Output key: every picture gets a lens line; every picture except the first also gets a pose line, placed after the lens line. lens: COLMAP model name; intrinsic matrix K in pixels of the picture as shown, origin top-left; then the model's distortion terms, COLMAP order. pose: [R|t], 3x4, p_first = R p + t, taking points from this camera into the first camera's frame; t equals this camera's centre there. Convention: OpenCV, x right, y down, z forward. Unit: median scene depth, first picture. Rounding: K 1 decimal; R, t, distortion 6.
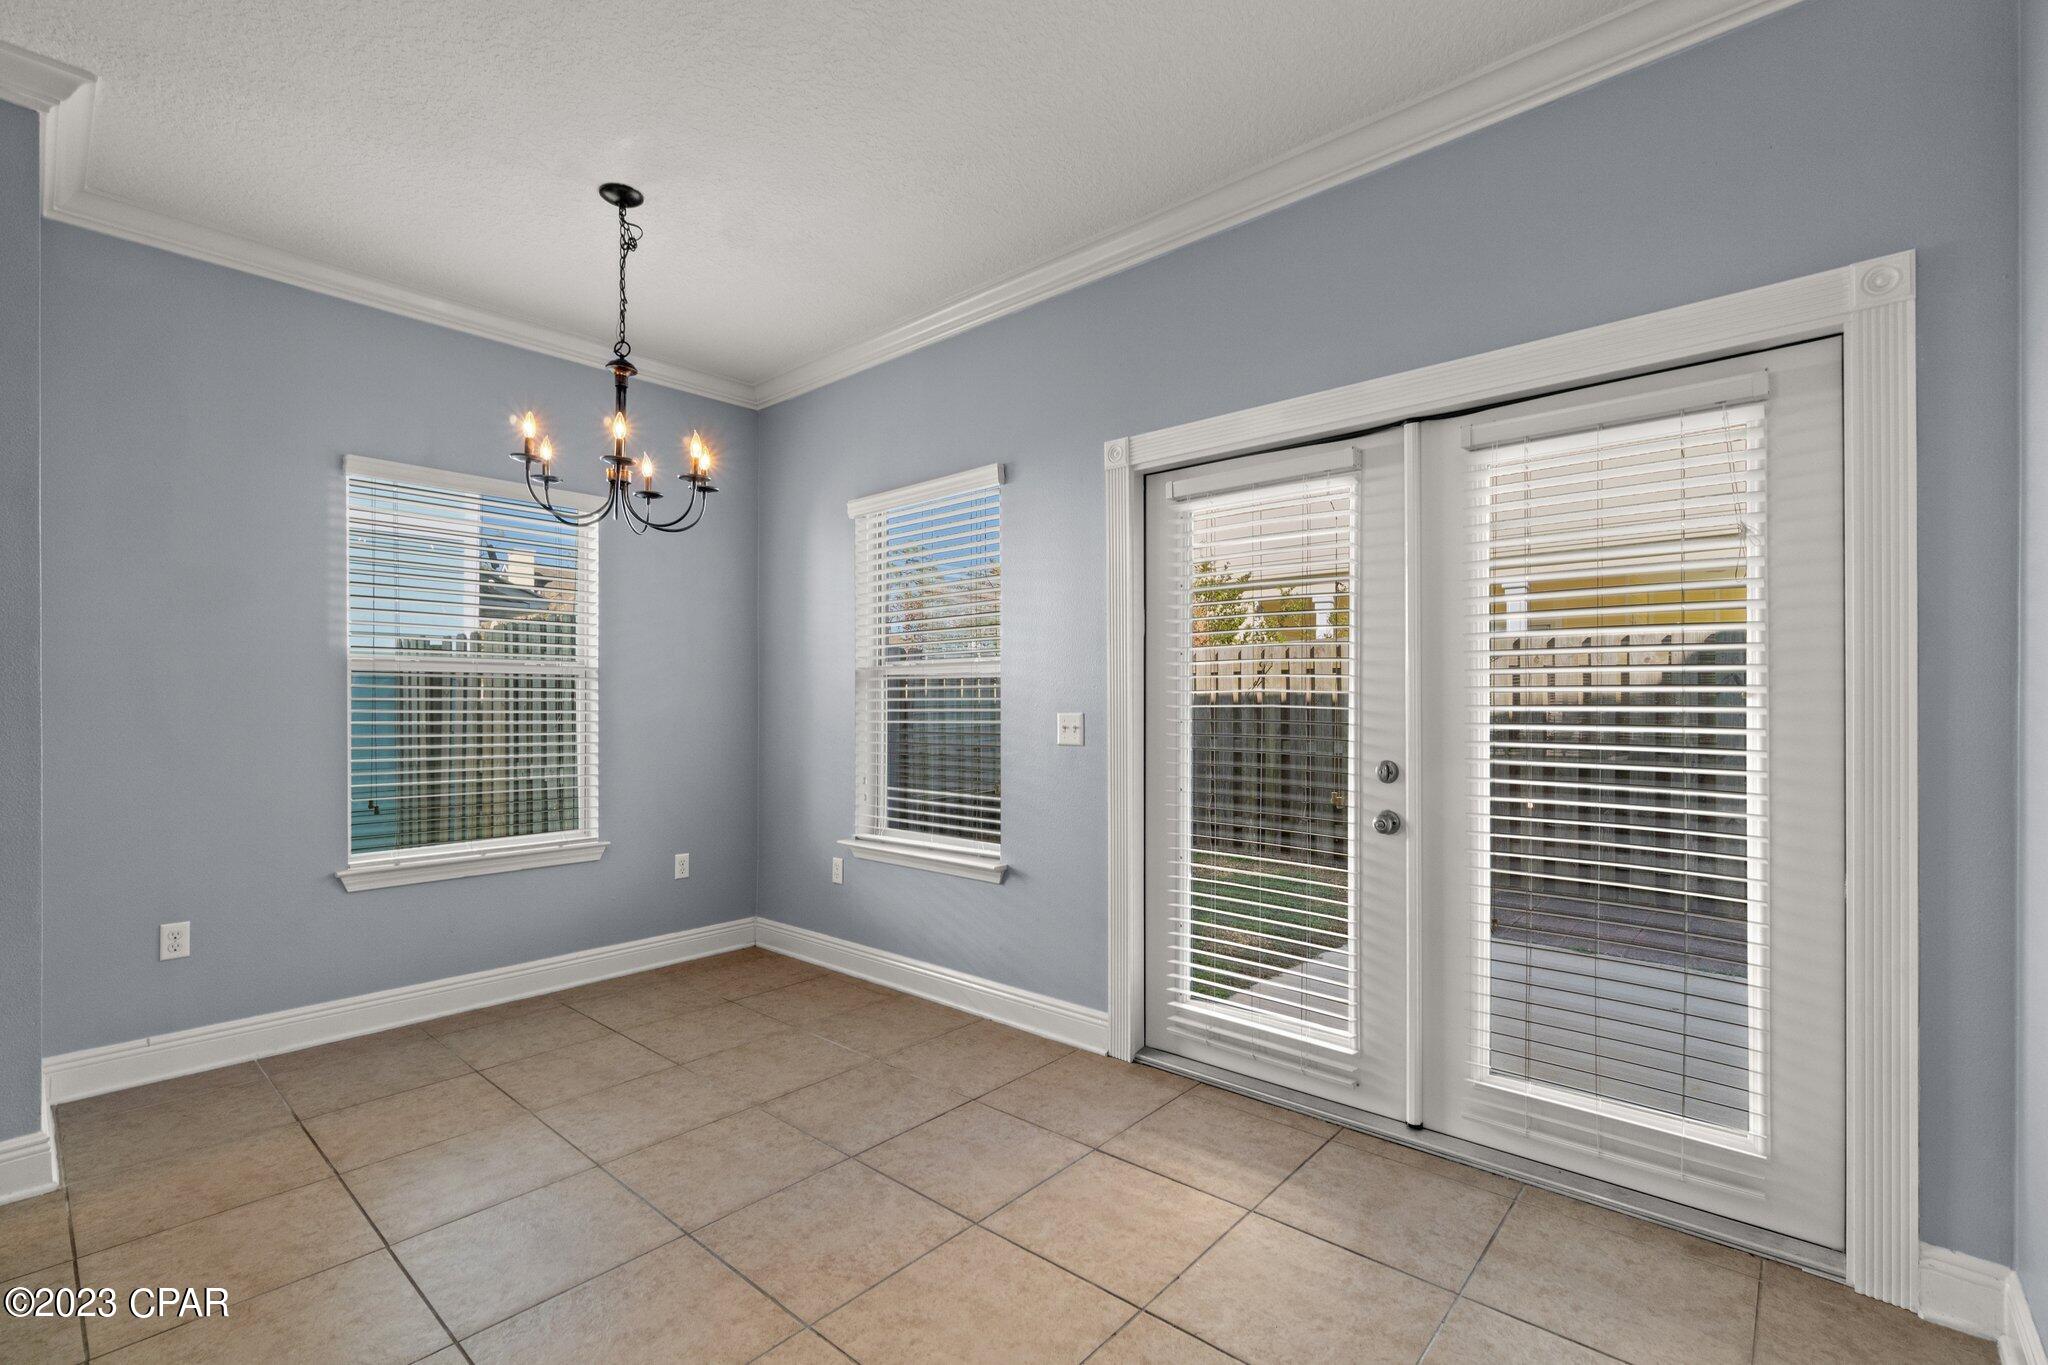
lens RADIAL K [[904.7, 0, 1024.9], [0, 904.7, 701.5], [0, 0, 1]] dist [-0.001602, 0.000031]
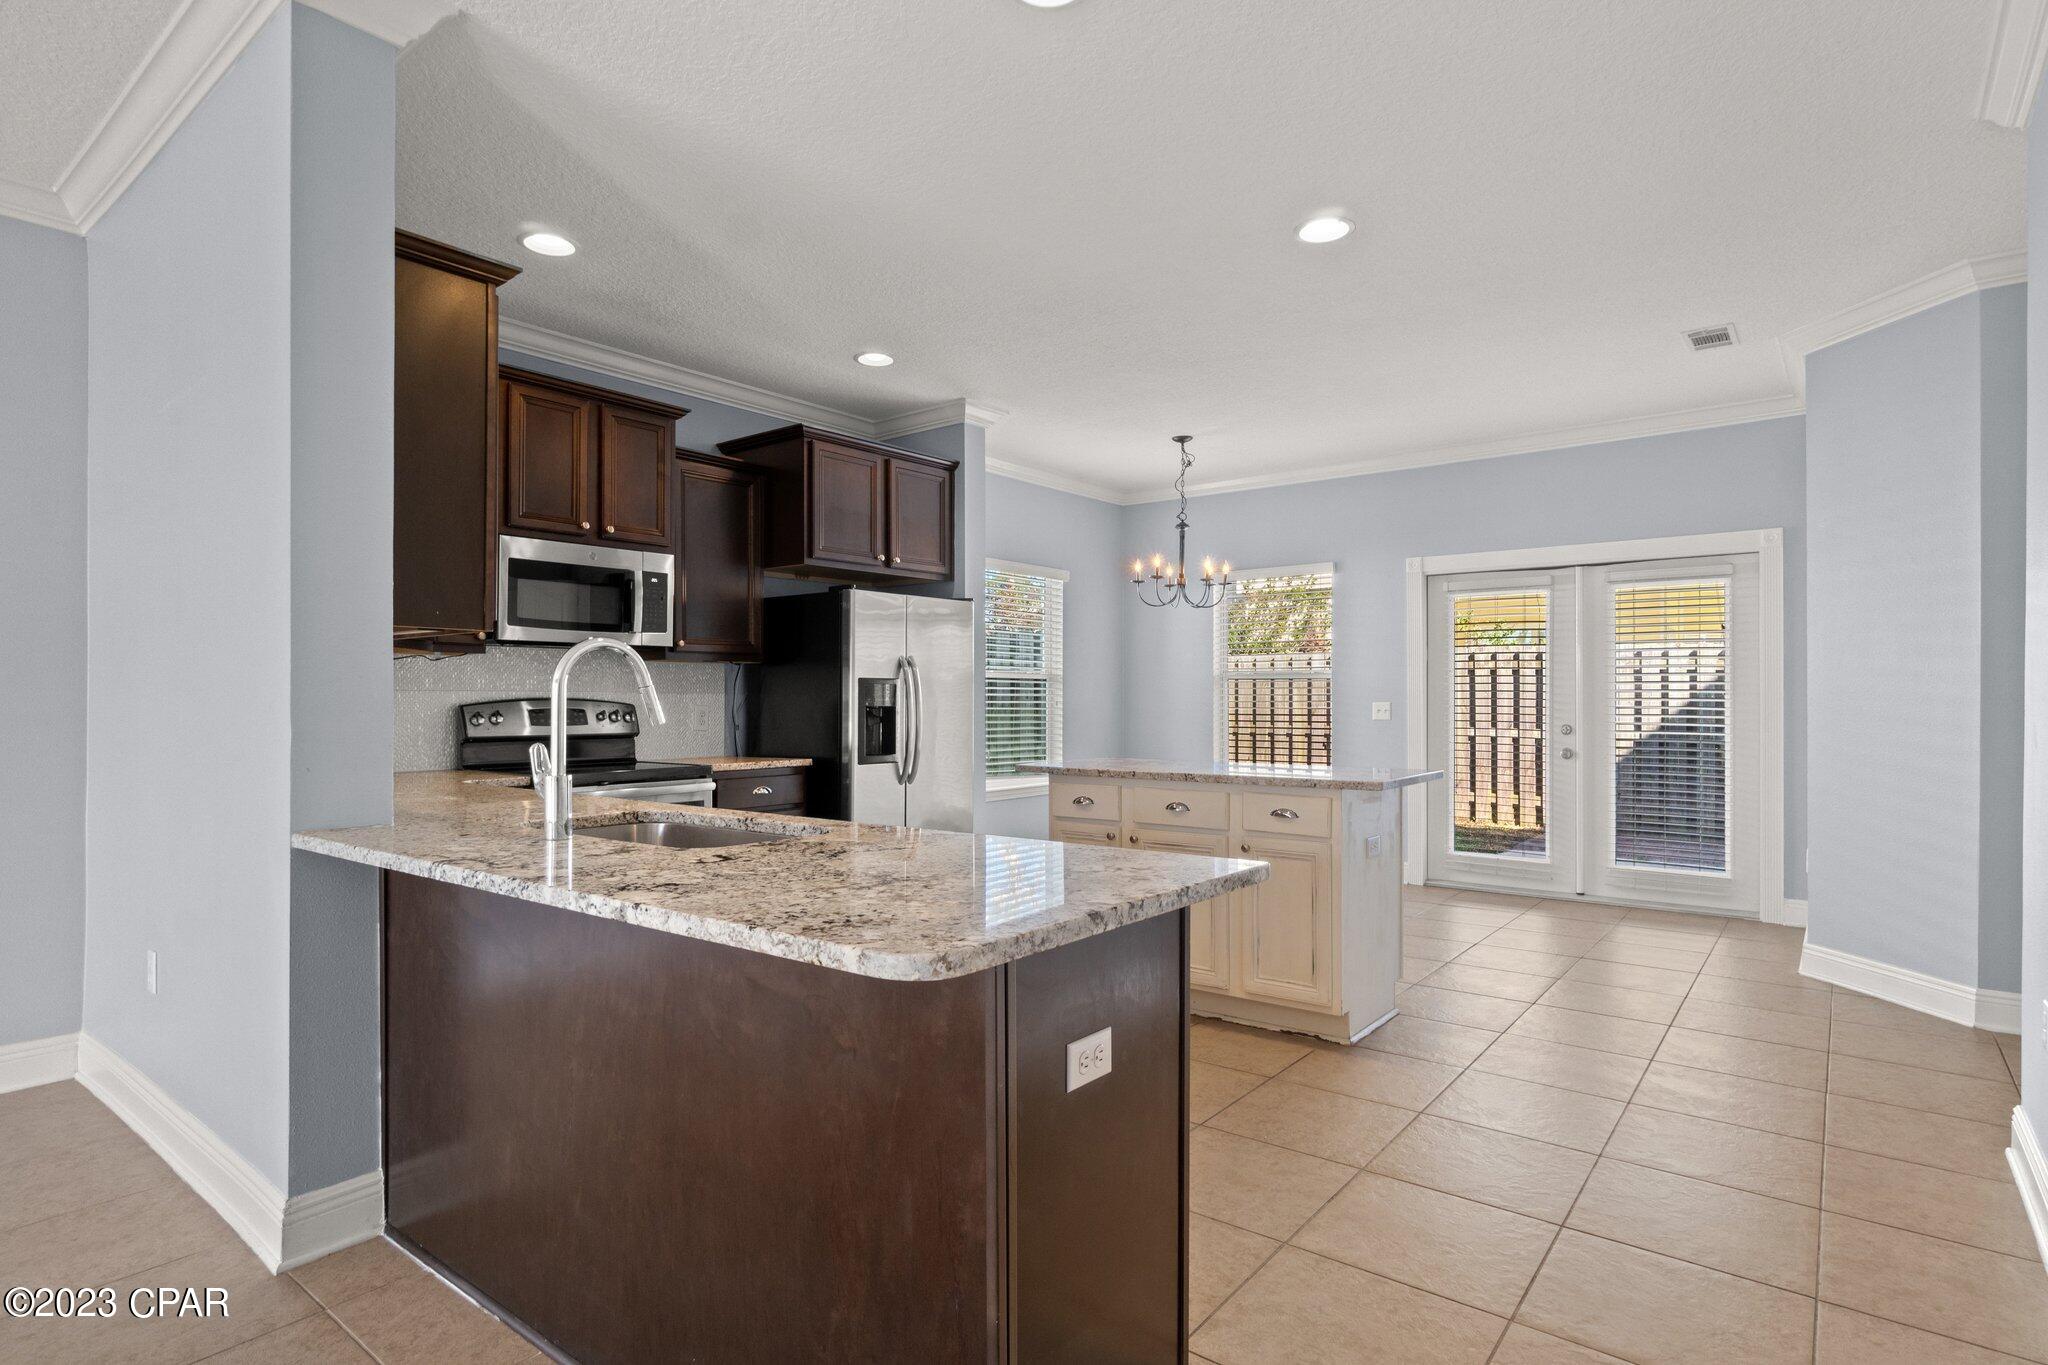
lens RADIAL K [[1055.6, 0, 1024.0], [0, 1055.6, 682.5], [0, 0, 1]] dist [-0.005076, -0.000074]
pose [[0.998137, 0.001961, 0.060981, -1.015349], [-0.001467, 0.999966, -0.008137, -0.010657], [-0.060995, 0.008032, 0.998106, -1.383007]]
